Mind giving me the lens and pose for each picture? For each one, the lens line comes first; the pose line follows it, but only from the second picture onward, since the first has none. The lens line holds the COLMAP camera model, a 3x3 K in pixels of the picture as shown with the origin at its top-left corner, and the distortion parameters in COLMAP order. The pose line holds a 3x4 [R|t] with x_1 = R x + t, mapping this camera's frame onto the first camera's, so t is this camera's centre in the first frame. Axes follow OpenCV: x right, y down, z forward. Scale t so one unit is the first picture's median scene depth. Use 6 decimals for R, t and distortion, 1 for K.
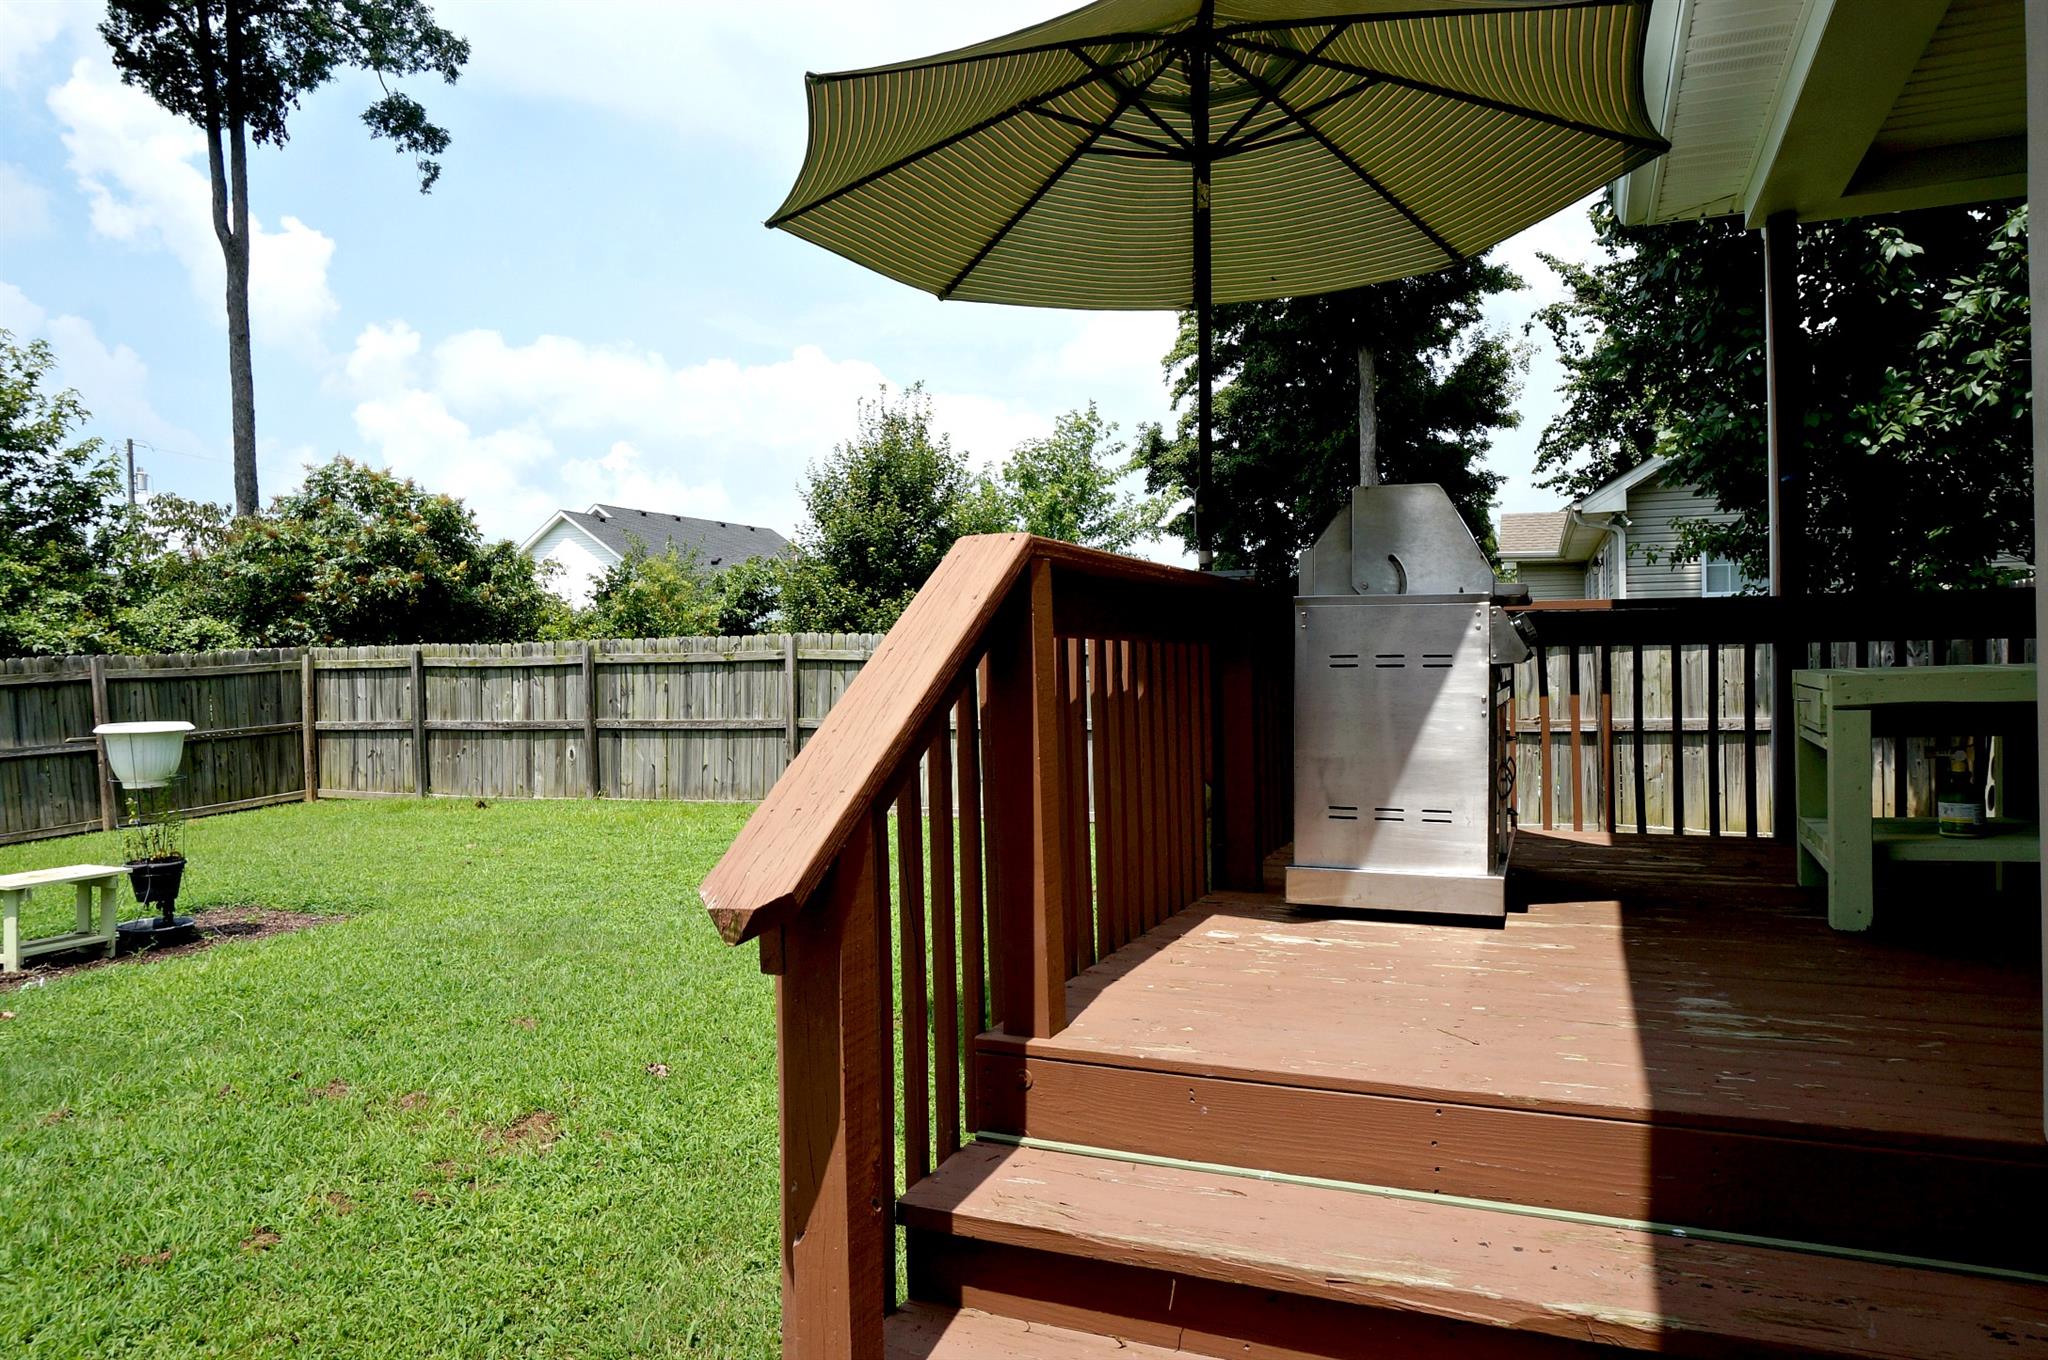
lens RADIAL K [[1351.1, 0, 1034.8], [0, 1351.1, 665.5], [0, 0, 1]] dist [-0.026674, 0.019193]
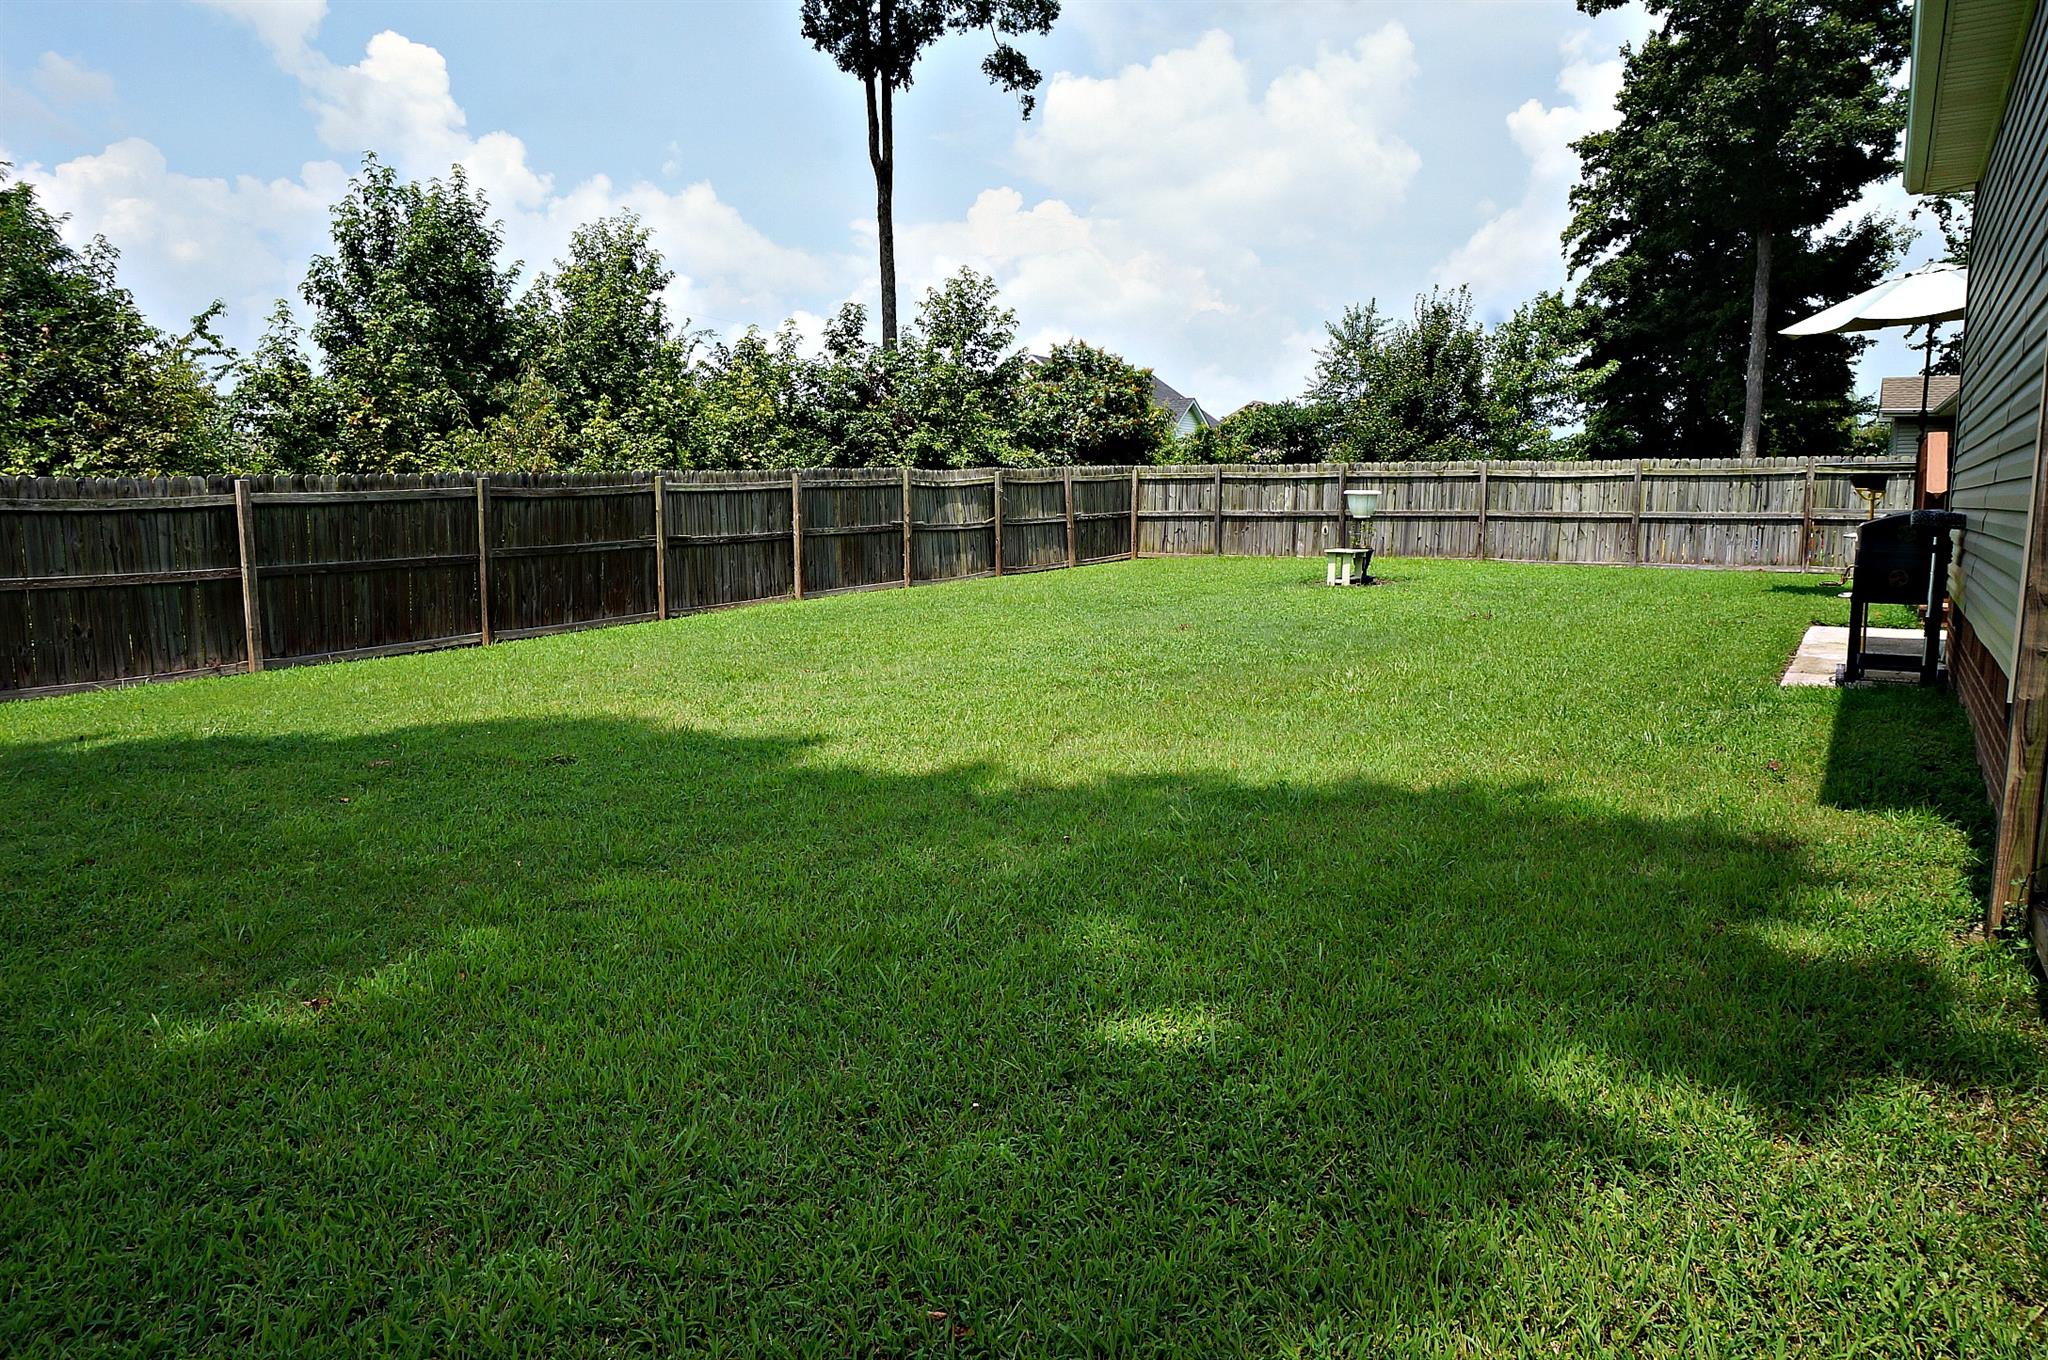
lens RADIAL K [[1351.1, 0, 1011.3], [0, 1351.1, 701.4], [0, 0, 1]] dist [-0.026674, 0.019193]
pose [[0.985054, 0.042226, -0.166992, -0.401643], [-0.017714, 0.989180, 0.145633, 0.034348], [0.171335, -0.140498, 0.975143, -0.691421]]
